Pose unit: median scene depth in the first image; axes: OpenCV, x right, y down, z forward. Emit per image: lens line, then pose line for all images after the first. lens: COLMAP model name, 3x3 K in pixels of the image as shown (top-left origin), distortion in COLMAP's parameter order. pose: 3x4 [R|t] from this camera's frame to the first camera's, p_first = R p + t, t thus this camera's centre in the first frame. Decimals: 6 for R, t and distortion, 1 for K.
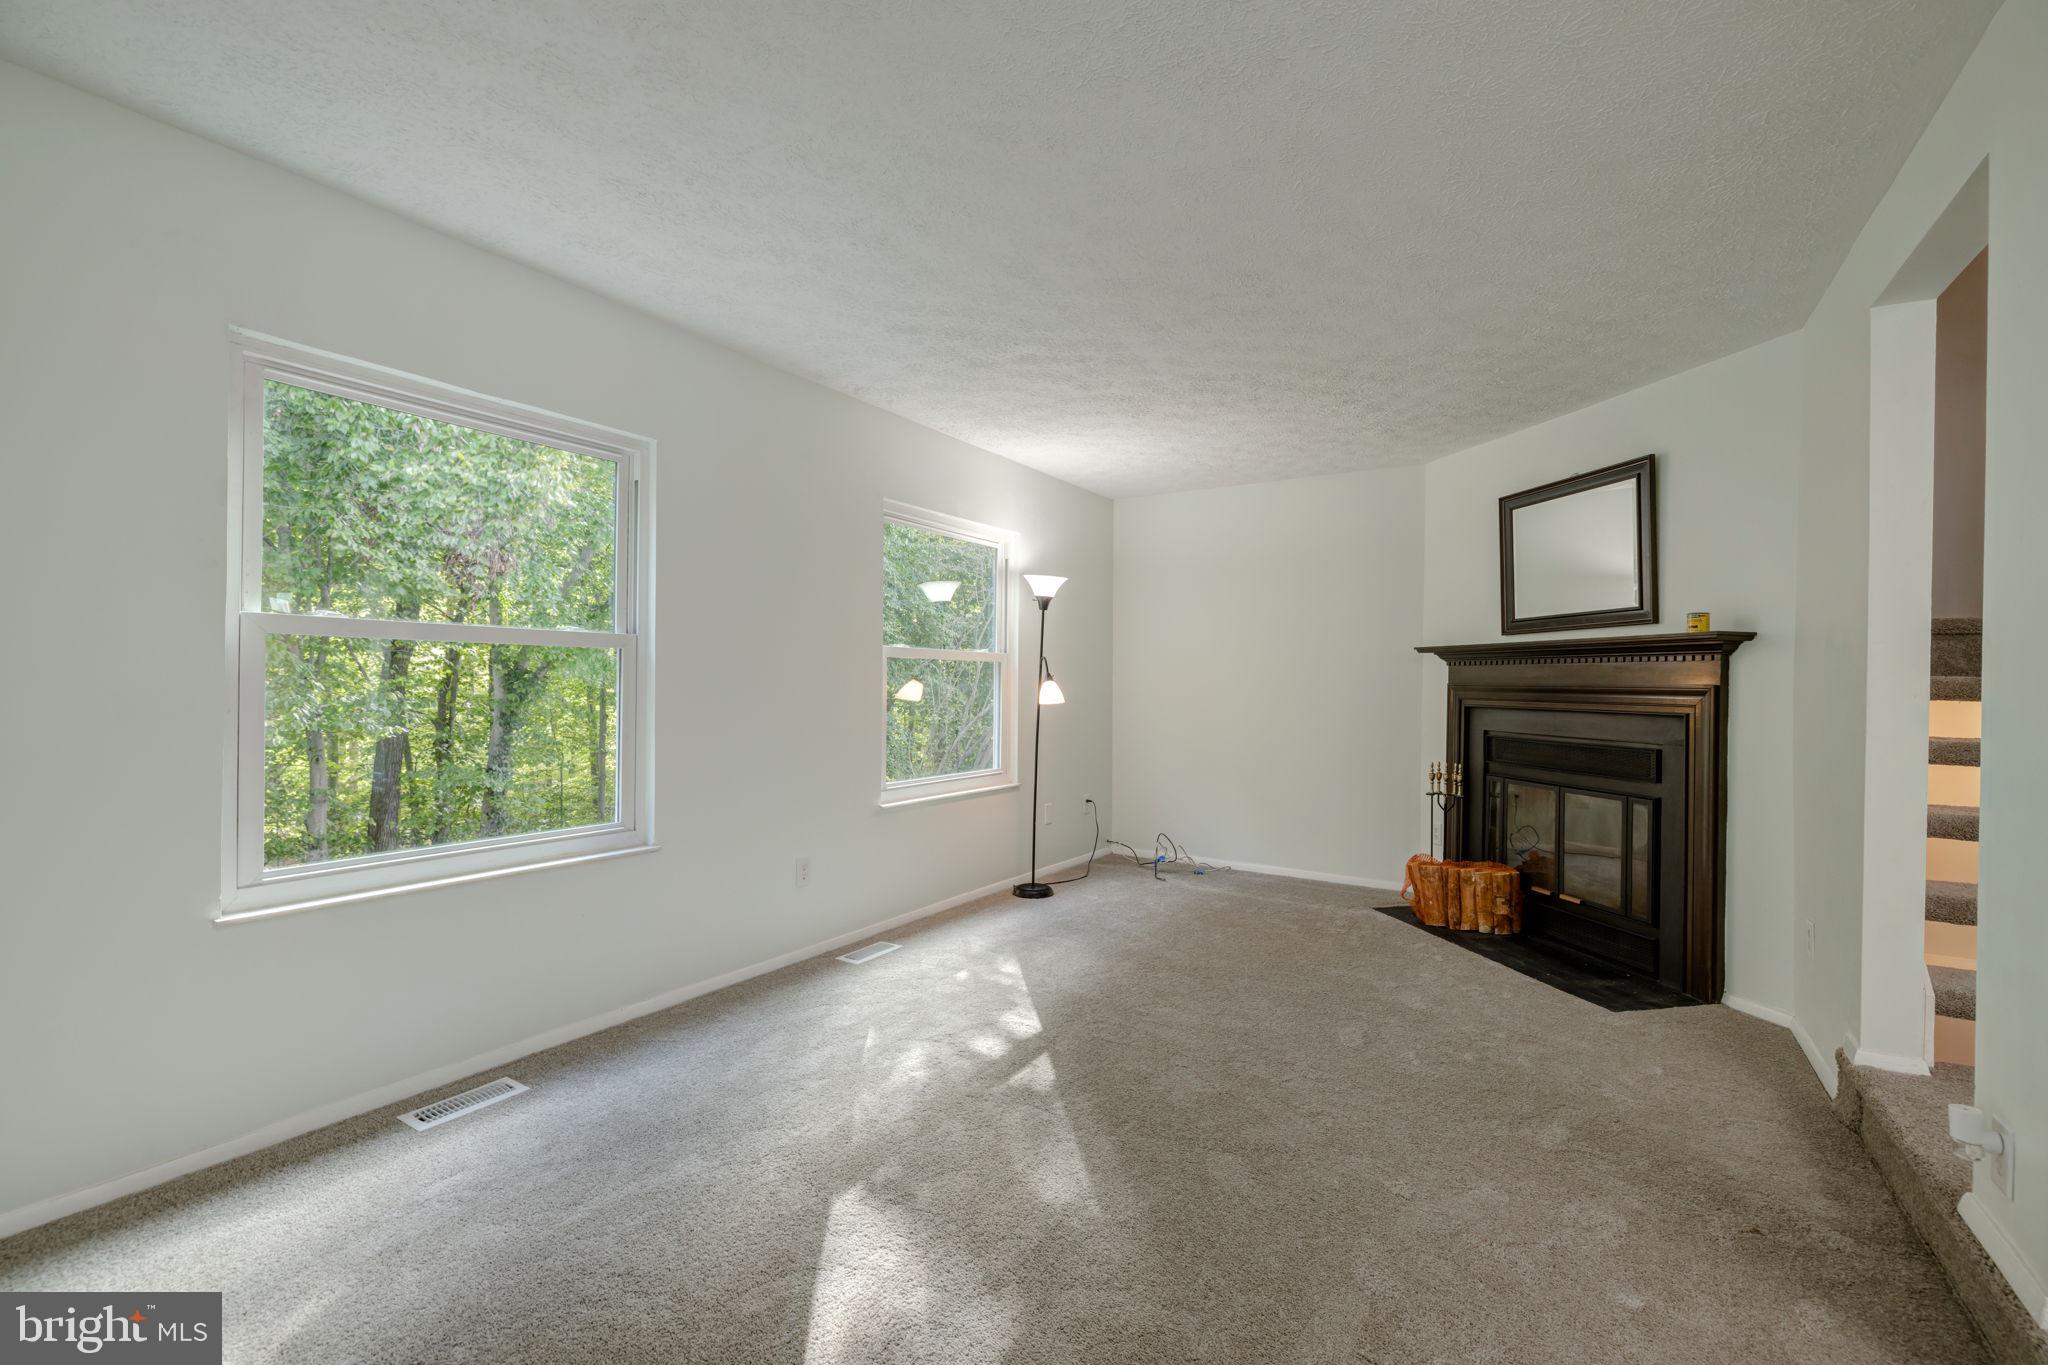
lens RADIAL K [[849.7, 0, 1057.7], [0, 849.7, 686.6], [0, 0, 1]] dist [-0.000607, 0.000277]
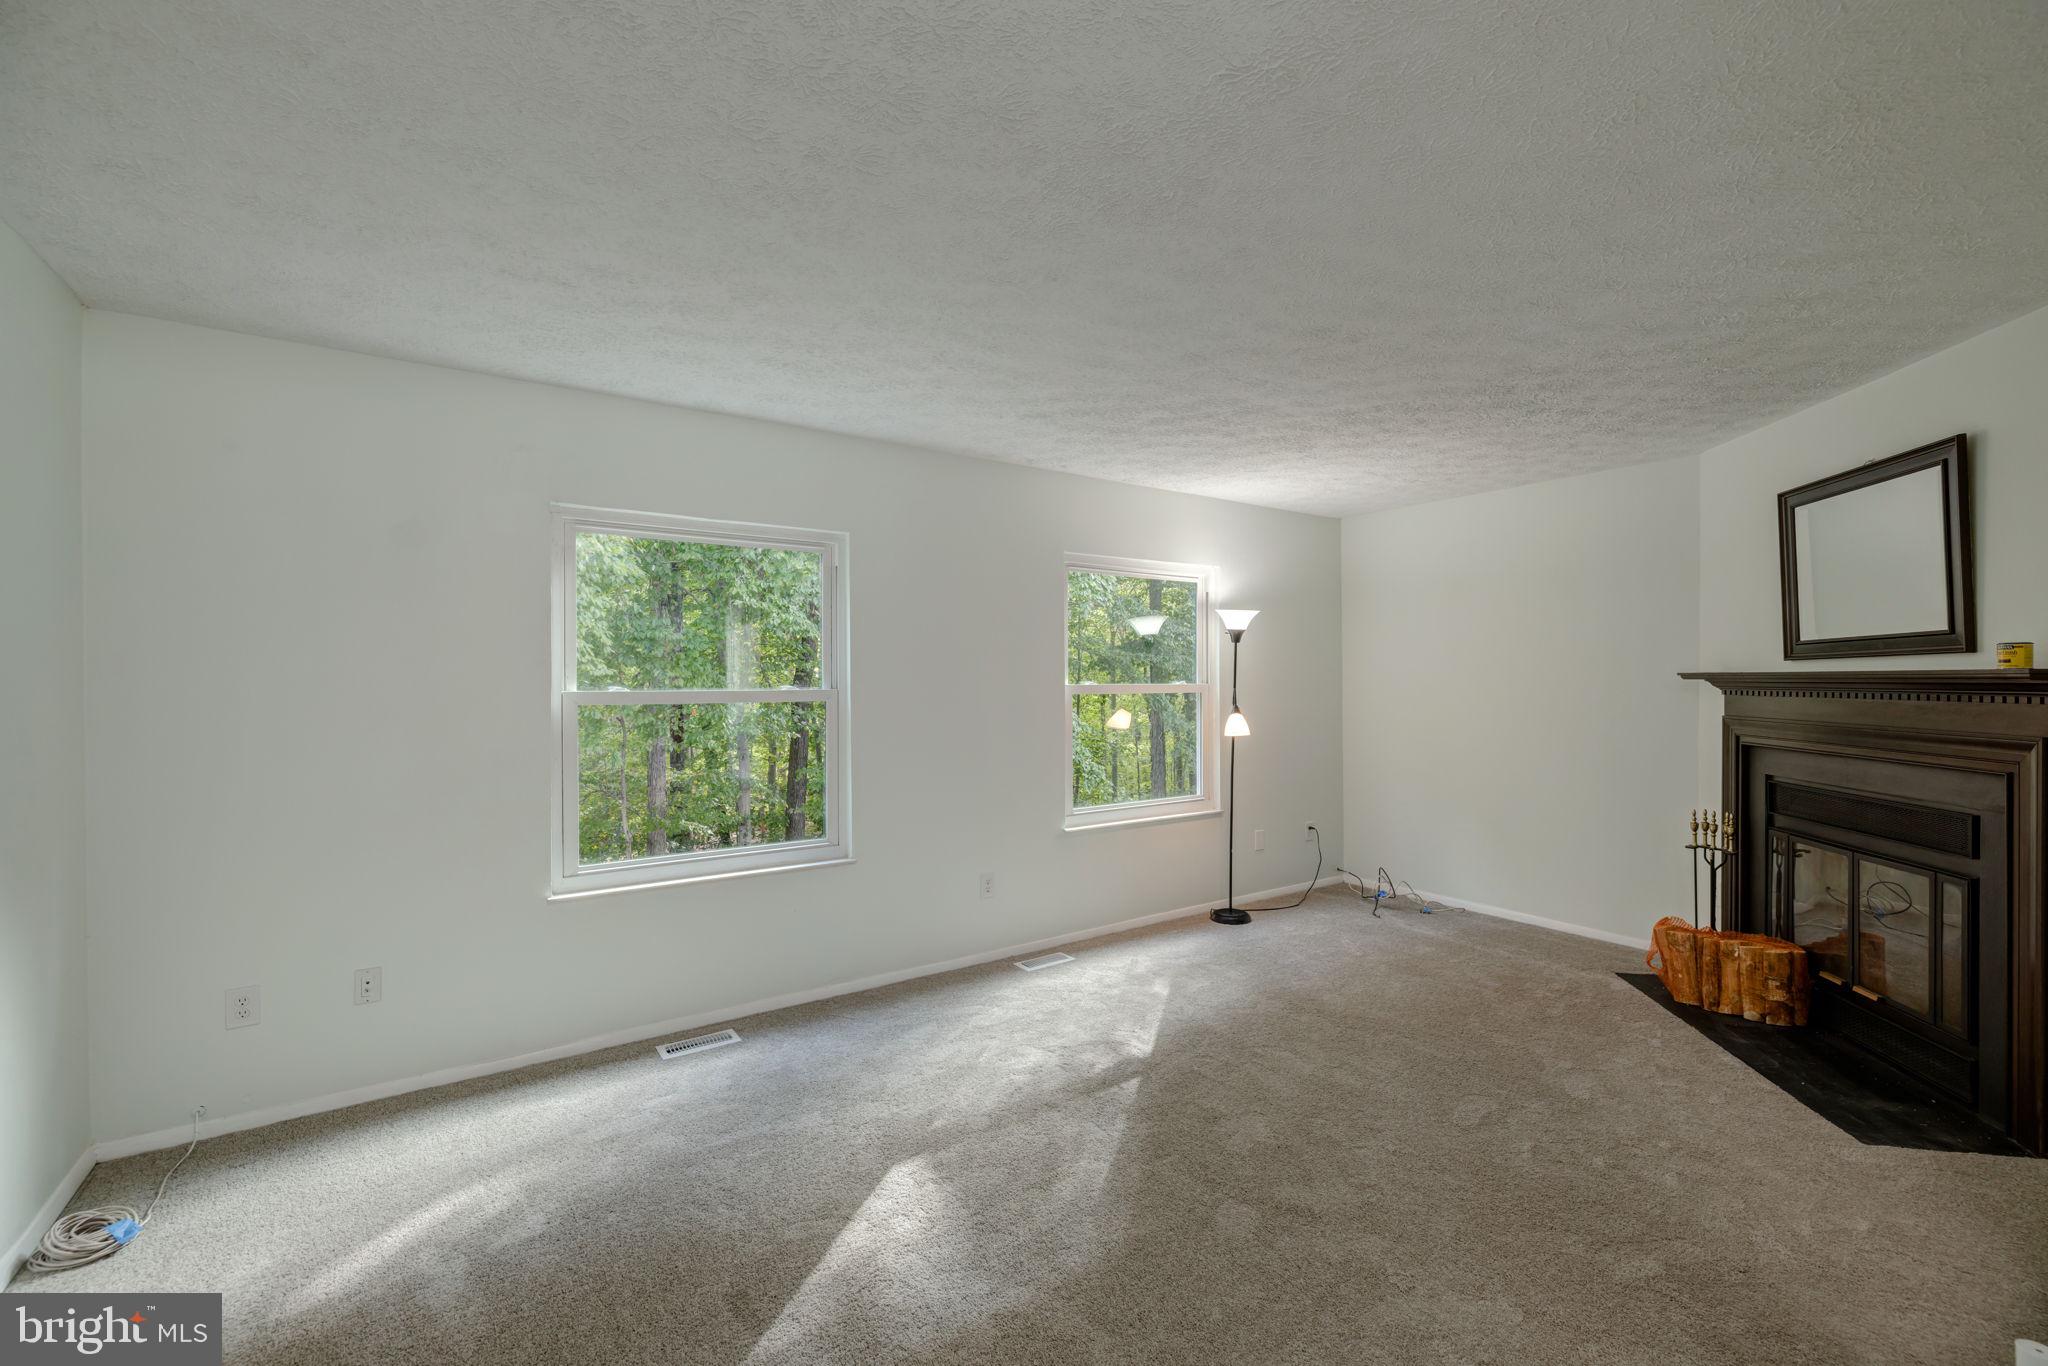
lens RADIAL K [[849.7, 0, 1085.7], [0, 849.7, 684.3], [0, 0, 1]] dist [-0.000607, 0.000277]
pose [[0.926177, -0.008115, -0.377002, 0.243418], [0.008757, 0.999962, -0.000011, -0.050654], [0.376988, -0.003291, 0.926212, -0.018165]]
